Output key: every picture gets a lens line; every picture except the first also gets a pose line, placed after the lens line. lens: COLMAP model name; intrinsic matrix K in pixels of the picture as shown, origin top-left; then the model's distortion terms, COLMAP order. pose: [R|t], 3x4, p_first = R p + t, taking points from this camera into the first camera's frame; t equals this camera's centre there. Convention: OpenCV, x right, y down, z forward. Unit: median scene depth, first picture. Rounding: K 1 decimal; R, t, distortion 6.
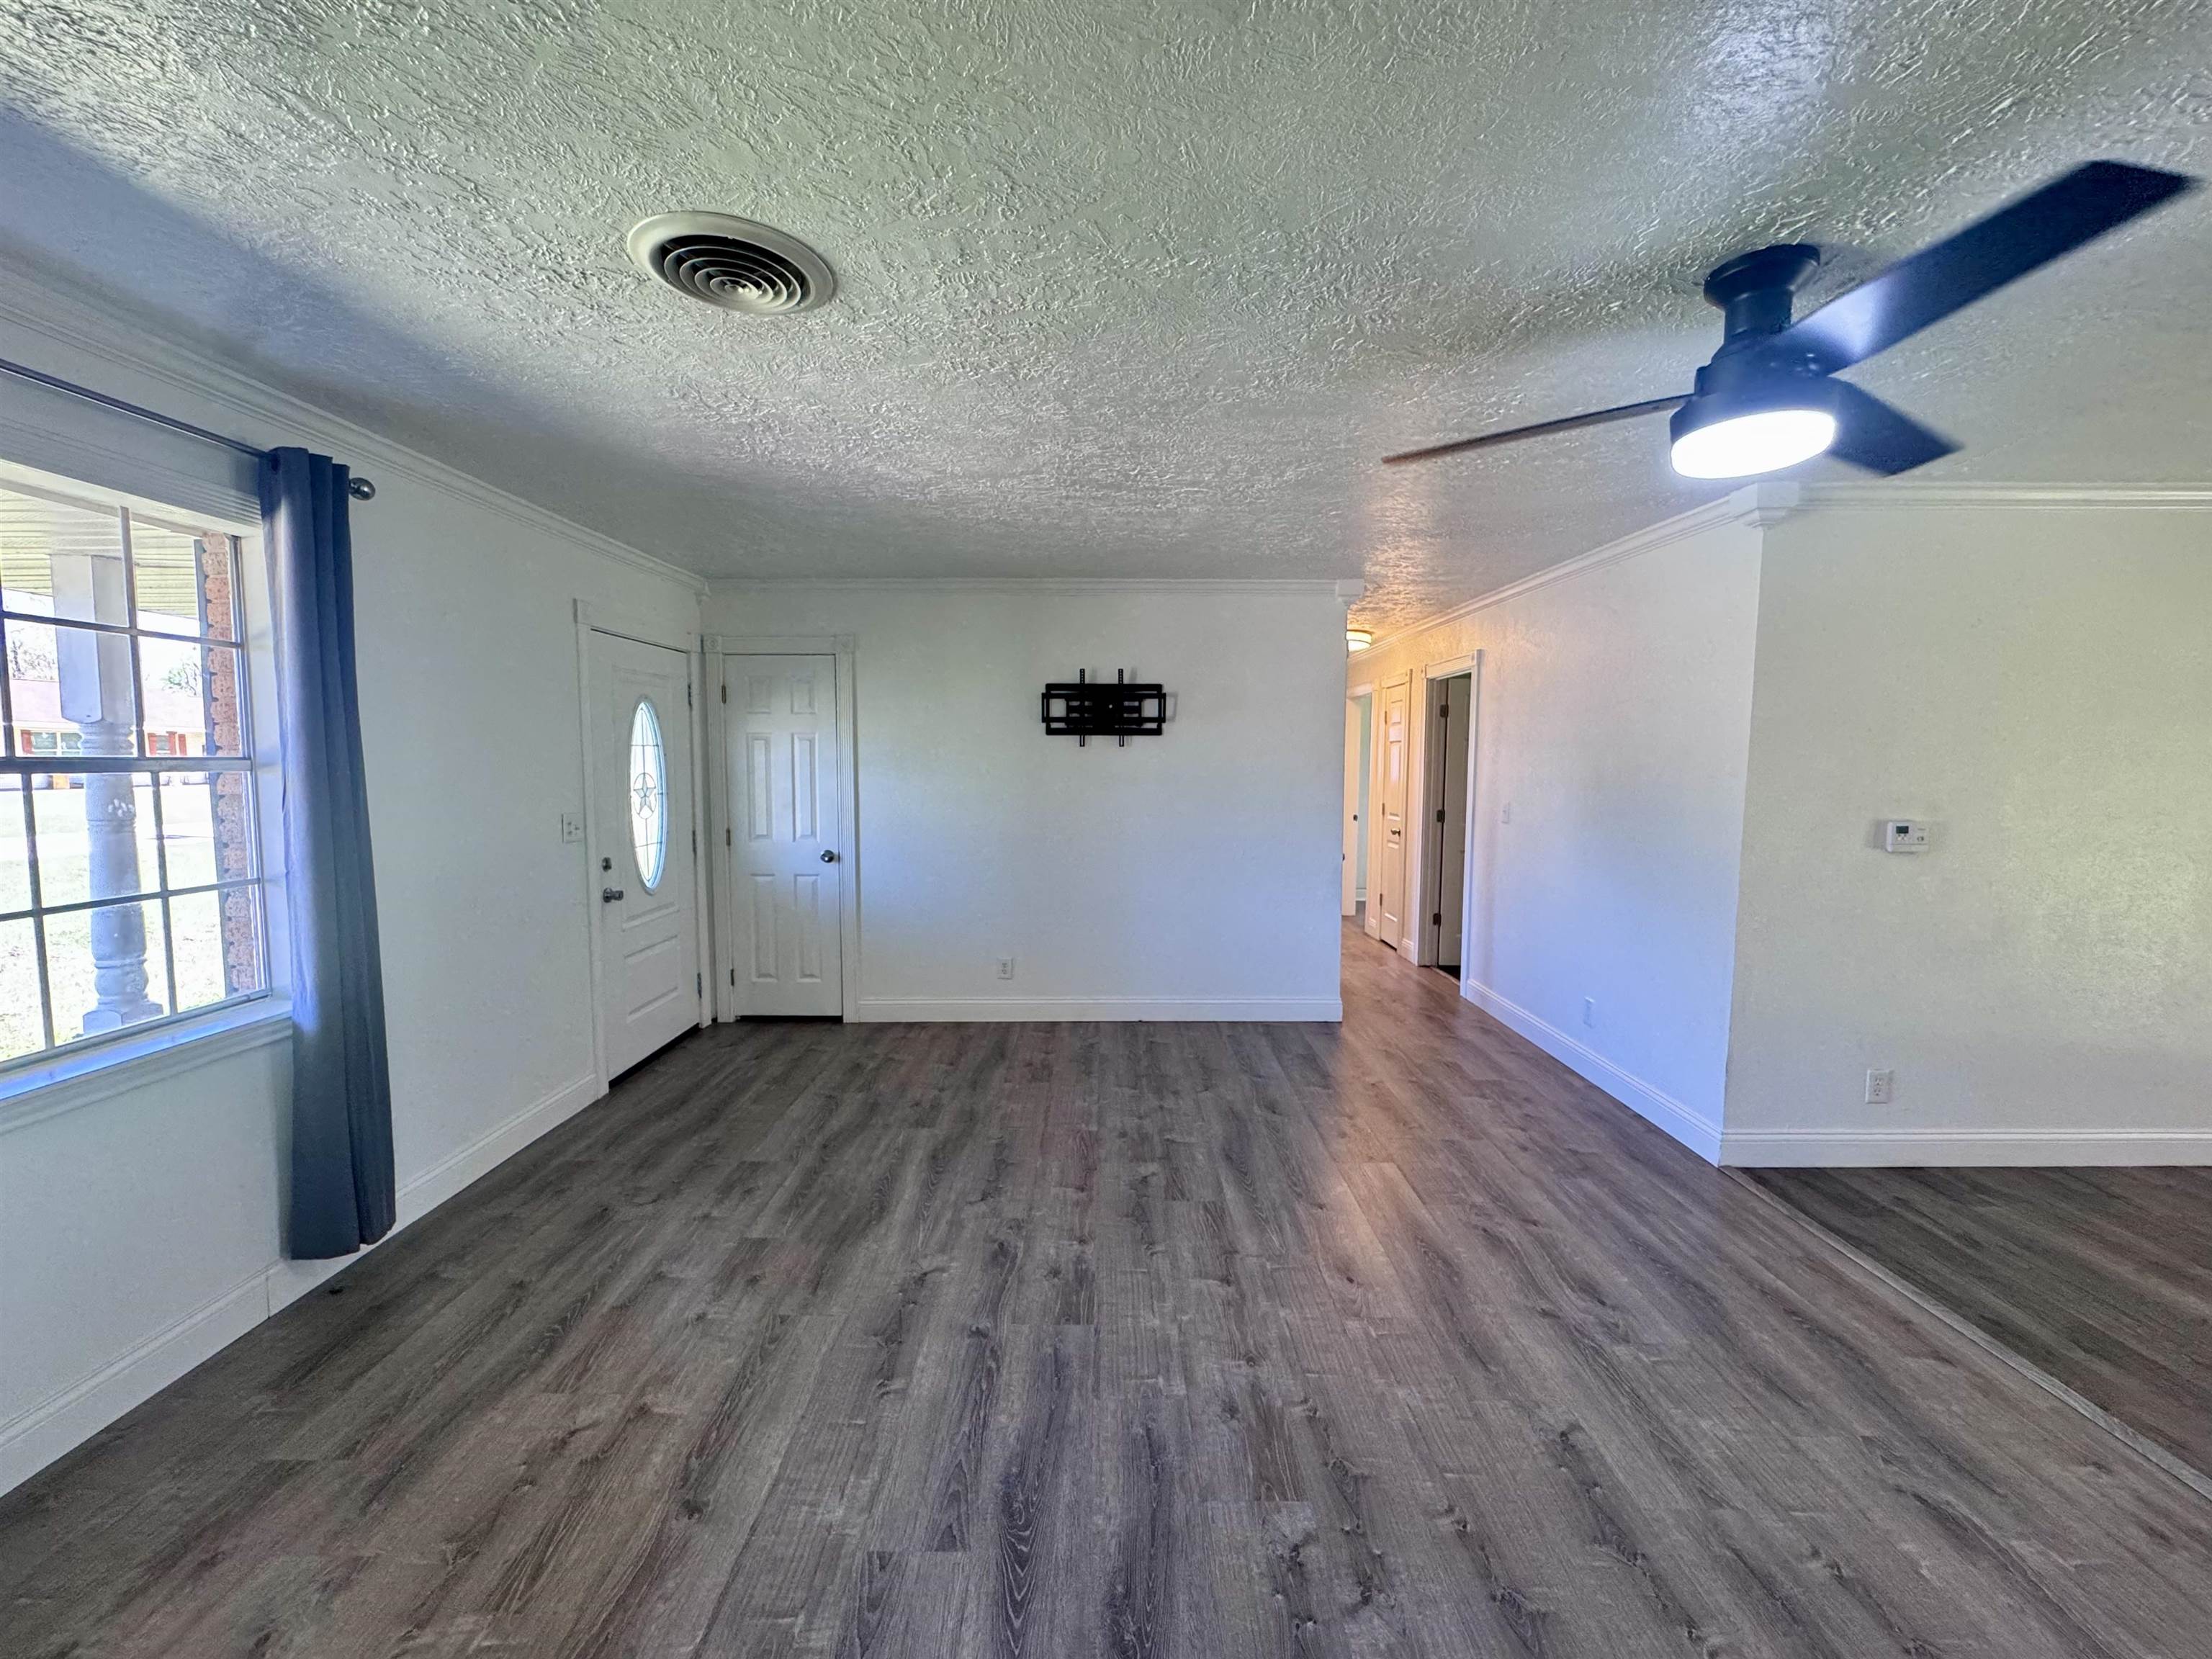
lens RADIAL K [[885.7, 0, 1103.6], [0, 885.7, 828.9], [0, 0, 1]] dist [-0.004327, 0.000538]
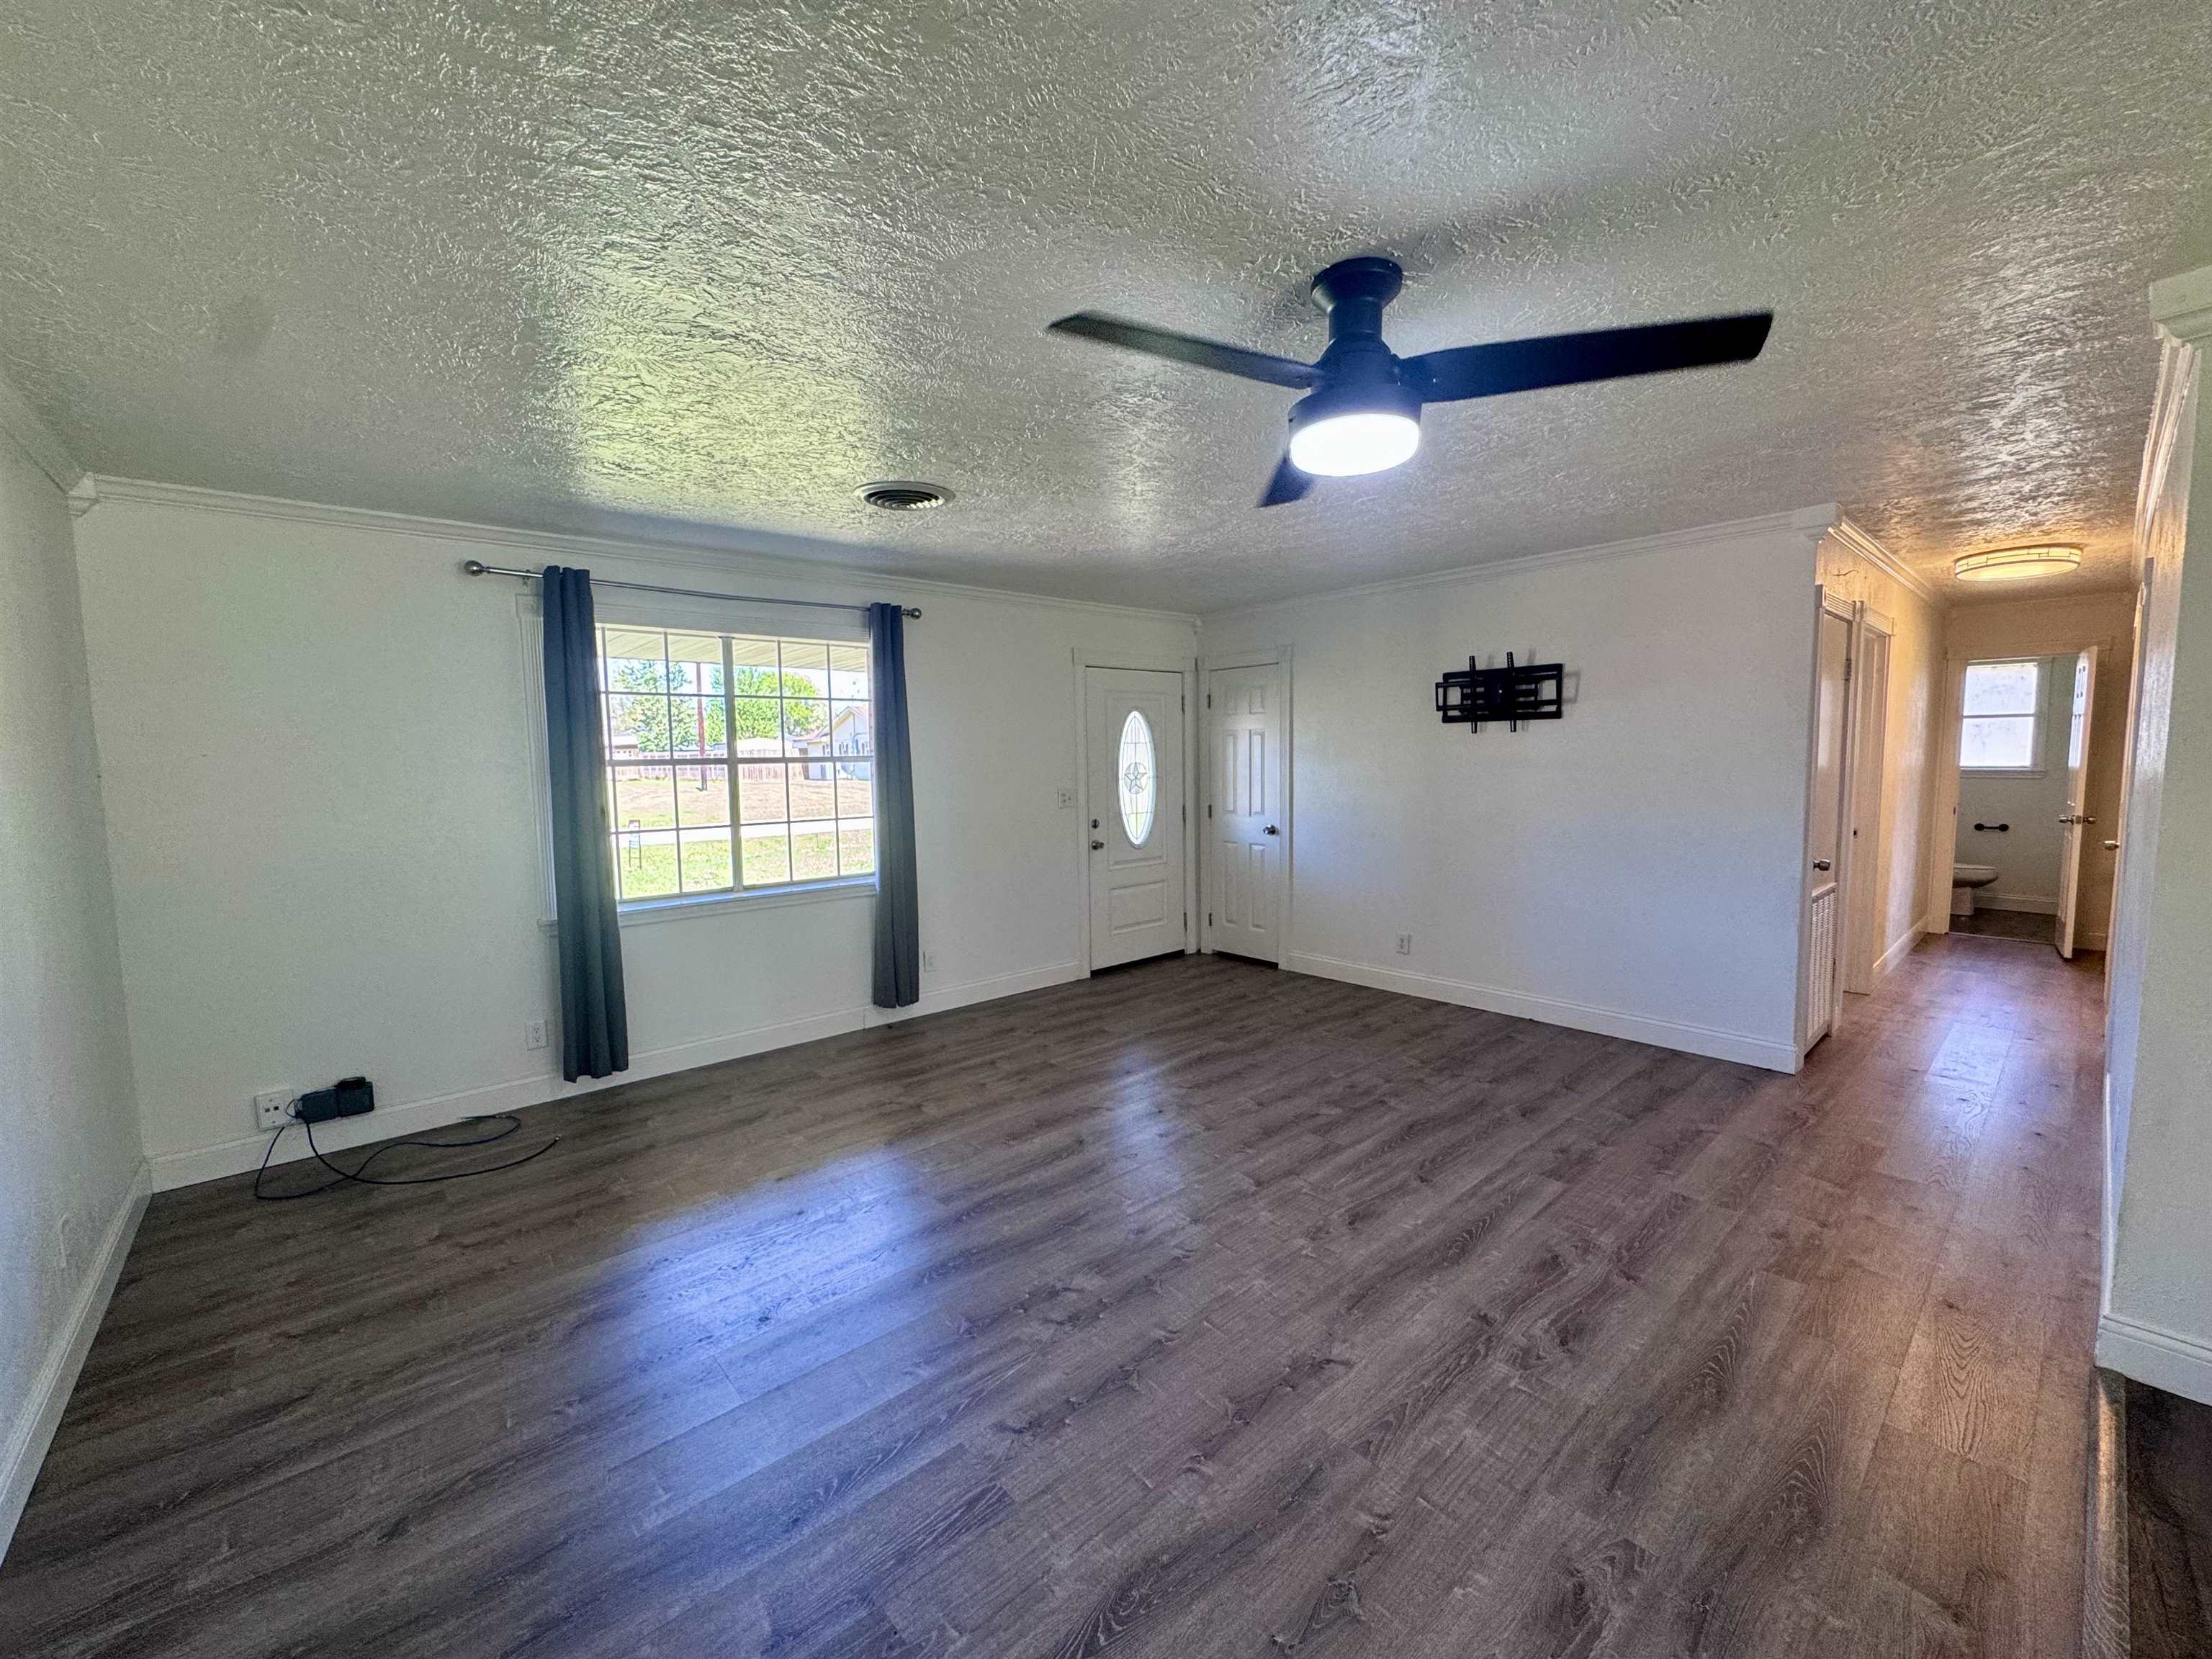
lens RADIAL K [[885.7, 0, 1103.6], [0, 885.7, 828.9], [0, 0, 1]] dist [-0.004327, 0.000538]
pose [[0.659826, 0.049396, -0.749793, 0.534826], [-0.041417, 0.998711, 0.029348, 0.003786], [0.750276, 0.011689, 0.661022, 0.028510]]
